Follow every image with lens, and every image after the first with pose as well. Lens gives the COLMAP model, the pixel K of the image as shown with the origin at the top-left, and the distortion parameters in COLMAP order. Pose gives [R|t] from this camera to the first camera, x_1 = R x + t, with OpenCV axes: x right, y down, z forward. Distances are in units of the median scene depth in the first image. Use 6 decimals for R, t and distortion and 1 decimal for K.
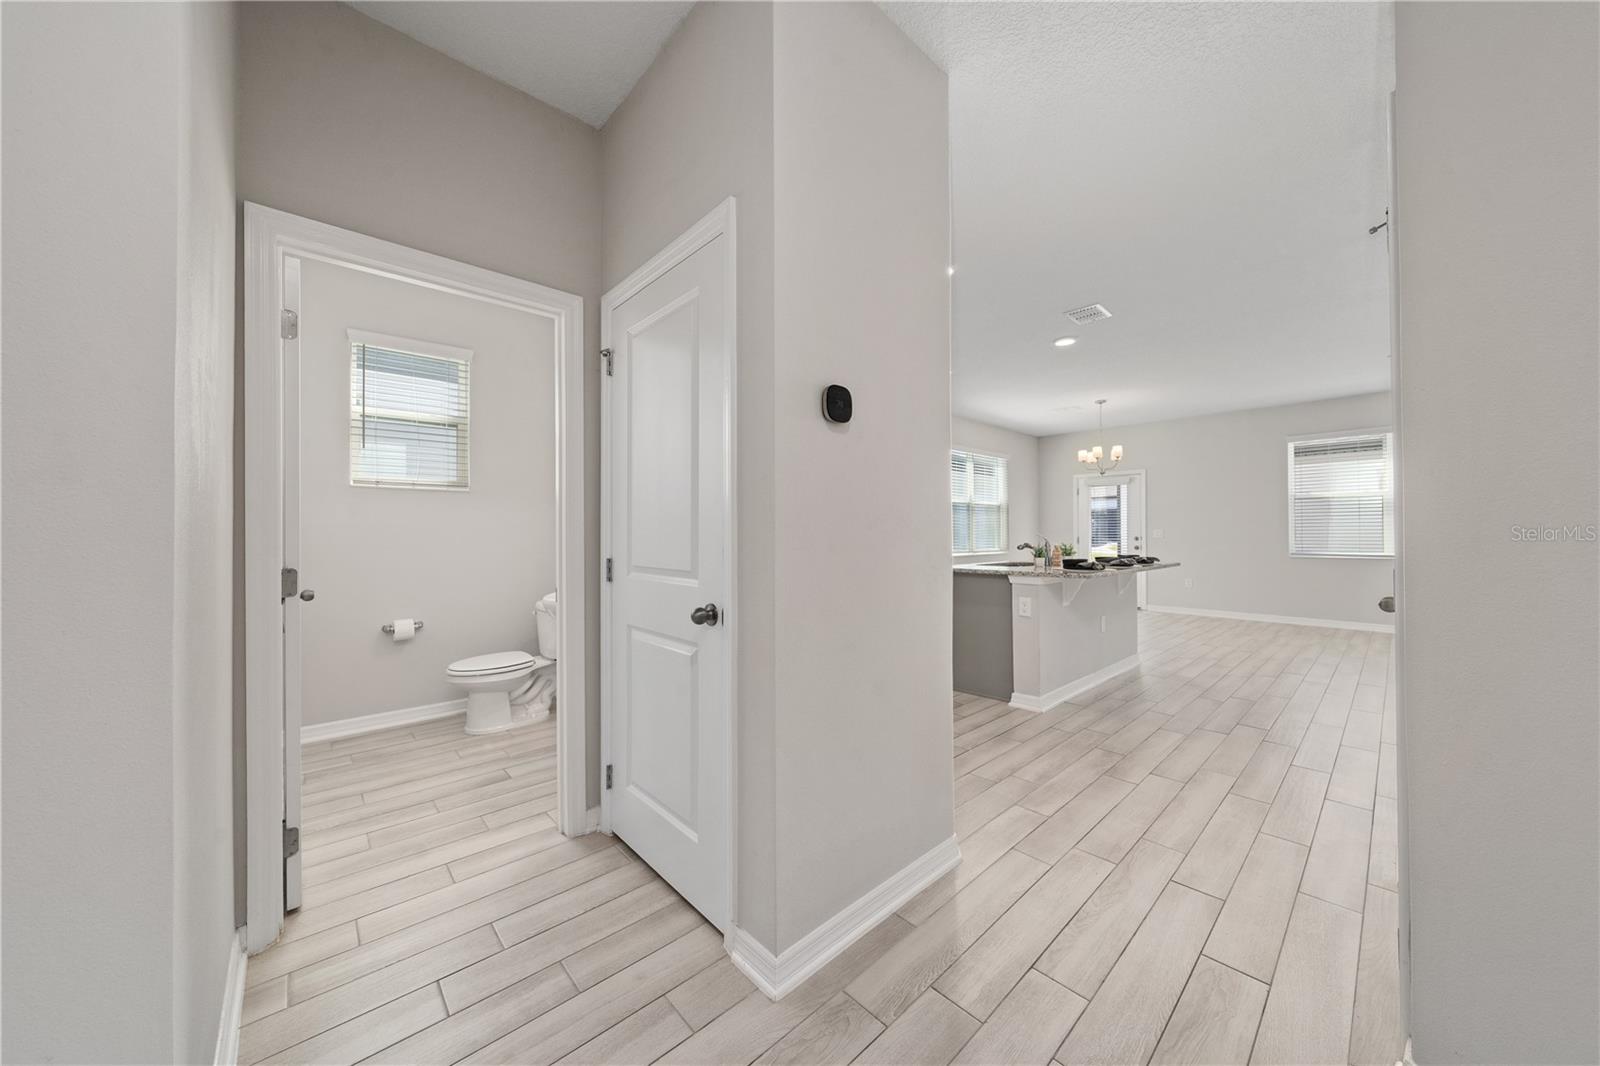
lens RADIAL K [[546.8, 0, 802.3], [0, 546.8, 529.5], [0, 0, 1]] dist [-0.000790, -0.000046]
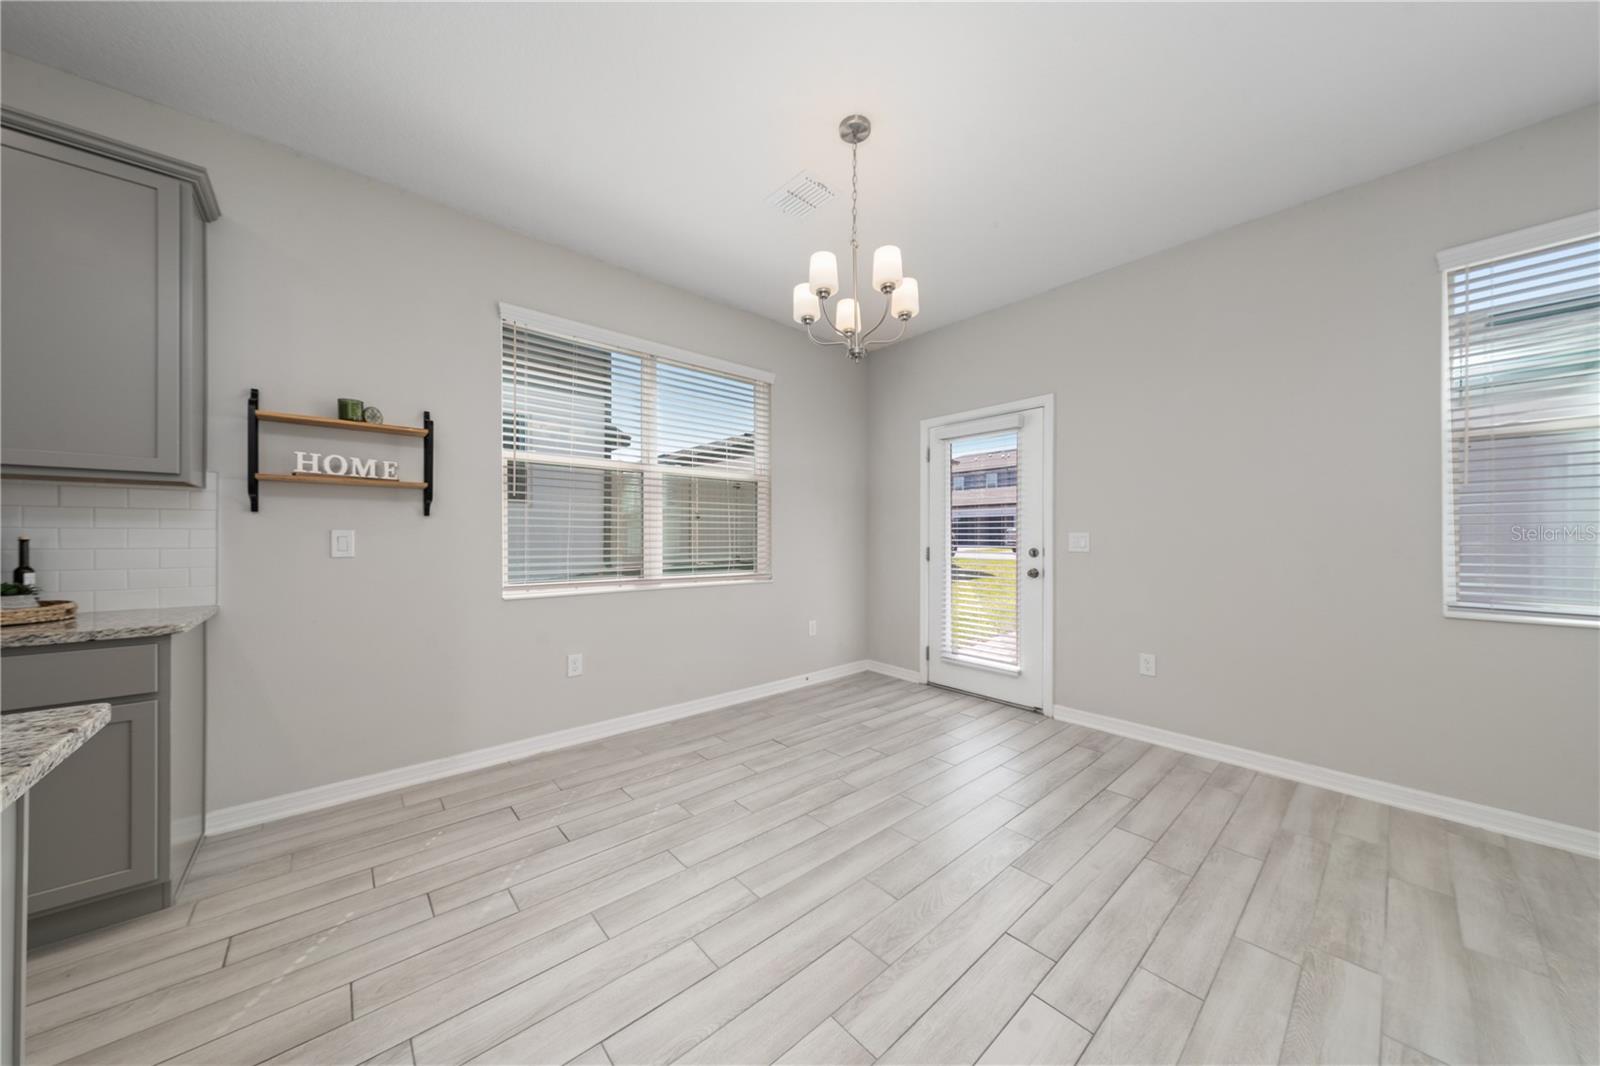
lens RADIAL K [[546.8, 0, 796.2], [0, 546.8, 528.8], [0, 0, 1]] dist [-0.000790, -0.000046]
pose [[0.999844, 0.003070, -0.017393, 0.550348], [-0.003272, 0.999927, -0.011590, 0.004404], [0.017356, 0.011645, 0.999782, 0.715940]]
